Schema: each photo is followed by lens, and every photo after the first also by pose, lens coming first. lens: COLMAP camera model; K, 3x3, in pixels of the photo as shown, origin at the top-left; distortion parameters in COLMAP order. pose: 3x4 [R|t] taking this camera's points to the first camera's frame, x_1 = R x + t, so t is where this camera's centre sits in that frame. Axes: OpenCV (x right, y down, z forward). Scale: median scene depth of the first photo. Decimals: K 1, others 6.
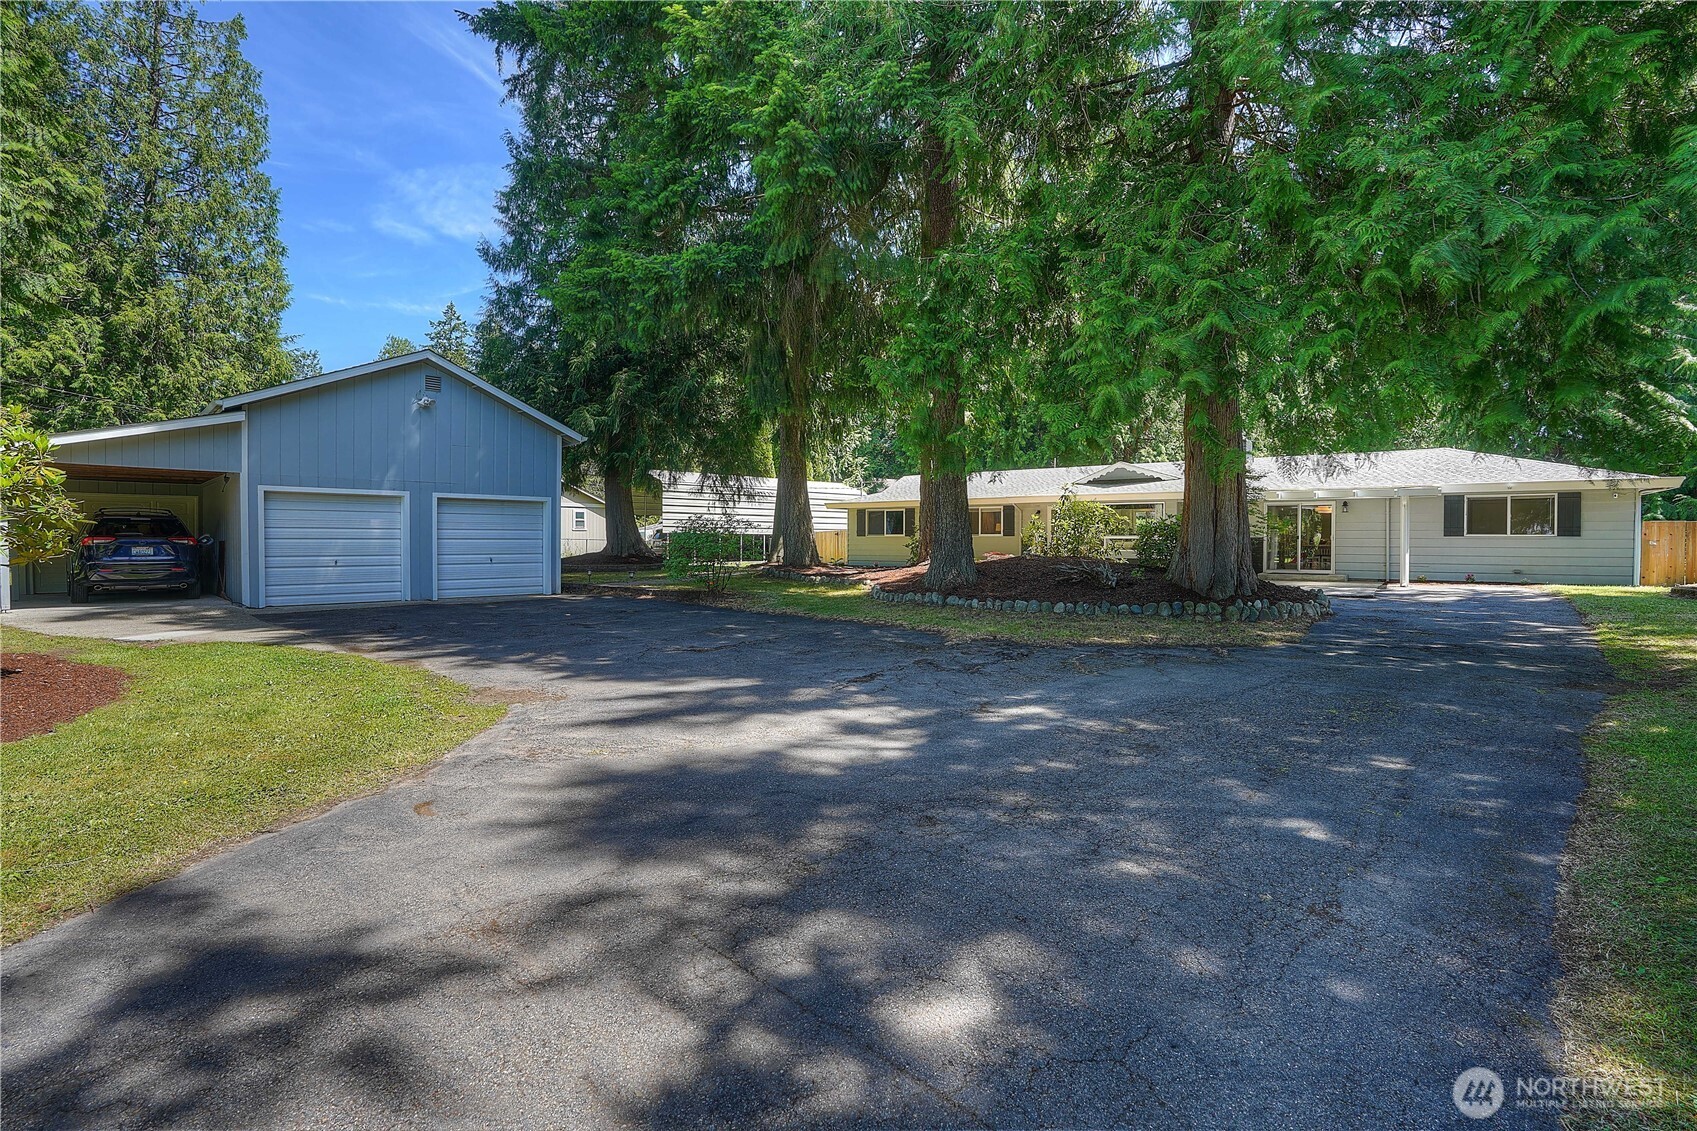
lens RADIAL K [[803.1, 0, 839.5], [0, 803.1, 554.2], [0, 0, 1]] dist [-0.078146, 0.034197]
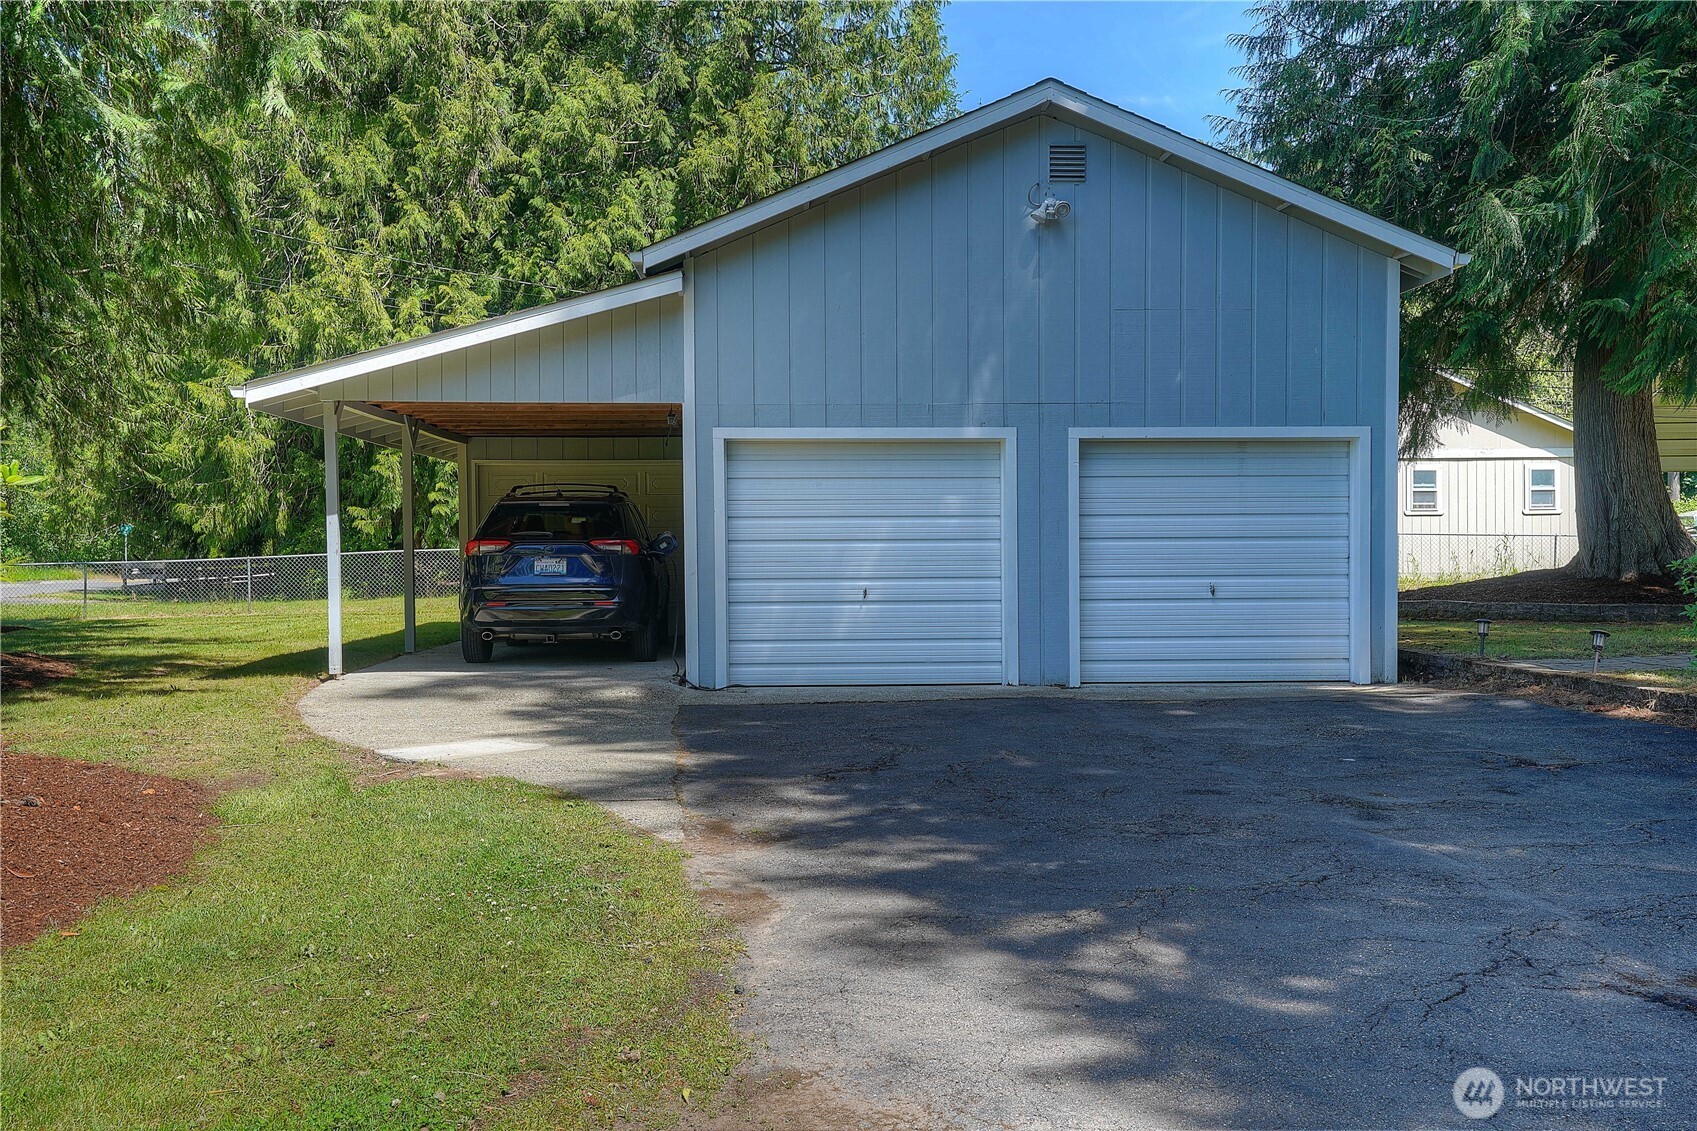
lens RADIAL K [[1586.7, 0, 848.5], [0, 1586.7, 565.5], [0, 0, 1]] dist [0.123675, -0.180633]
pose [[0.730586, 0.005528, -0.682798, -0.023363], [-0.004673, 0.999984, 0.003095, -0.006856], [0.682805, 0.000930, 0.730600, 0.273751]]
